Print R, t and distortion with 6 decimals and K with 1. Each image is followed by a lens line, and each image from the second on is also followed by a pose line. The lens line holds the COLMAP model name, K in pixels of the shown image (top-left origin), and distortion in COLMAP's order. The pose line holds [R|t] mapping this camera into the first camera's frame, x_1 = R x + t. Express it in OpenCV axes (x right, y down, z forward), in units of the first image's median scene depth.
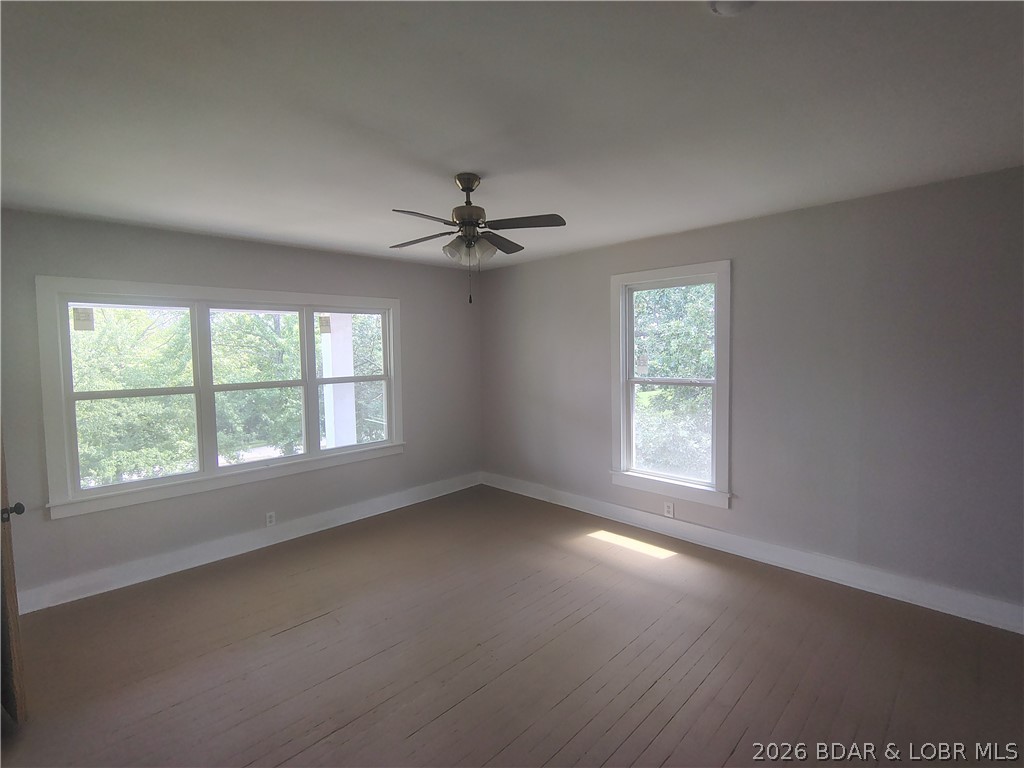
lens RADIAL K [[481.7, 0, 508.4], [0, 481.7, 382.8], [0, 0, 1]] dist [-0.008054, -0.000459]
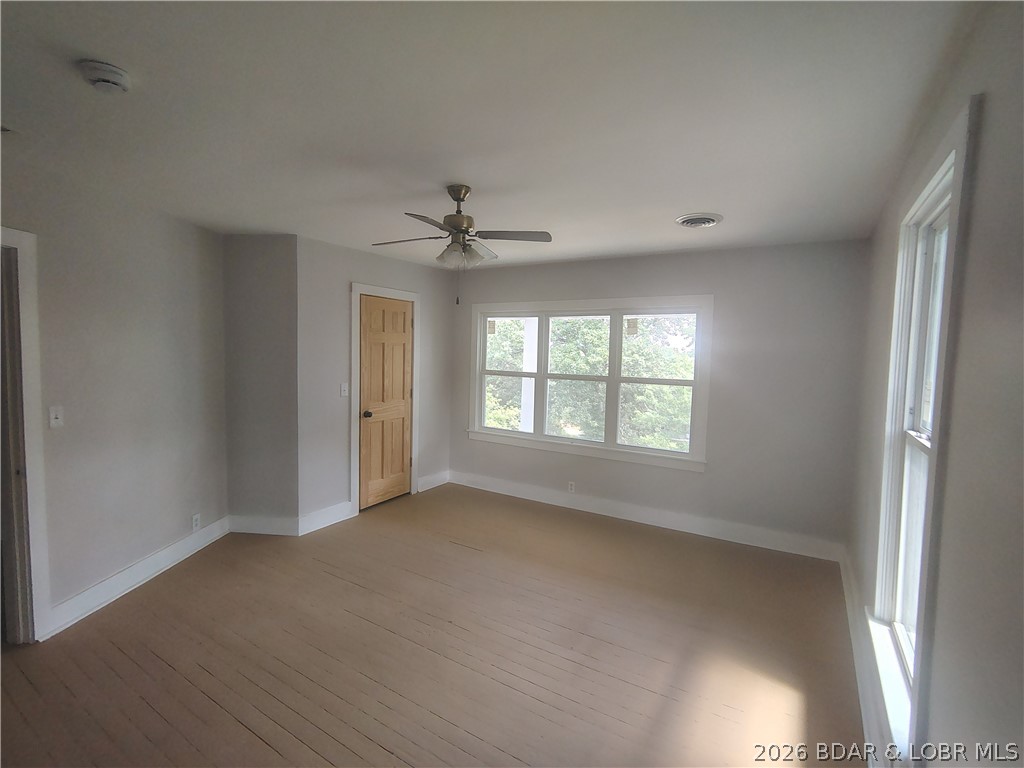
lens RADIAL K [[481.7, 0, 515.5], [0, 481.7, 378.6], [0, 0, 1]] dist [-0.008054, -0.000459]
pose [[0.216814, 0.078378, -0.973061, 0.648930], [-0.097516, 0.993525, 0.058298, -0.047904], [0.971330, 0.082250, 0.223053, 0.571109]]
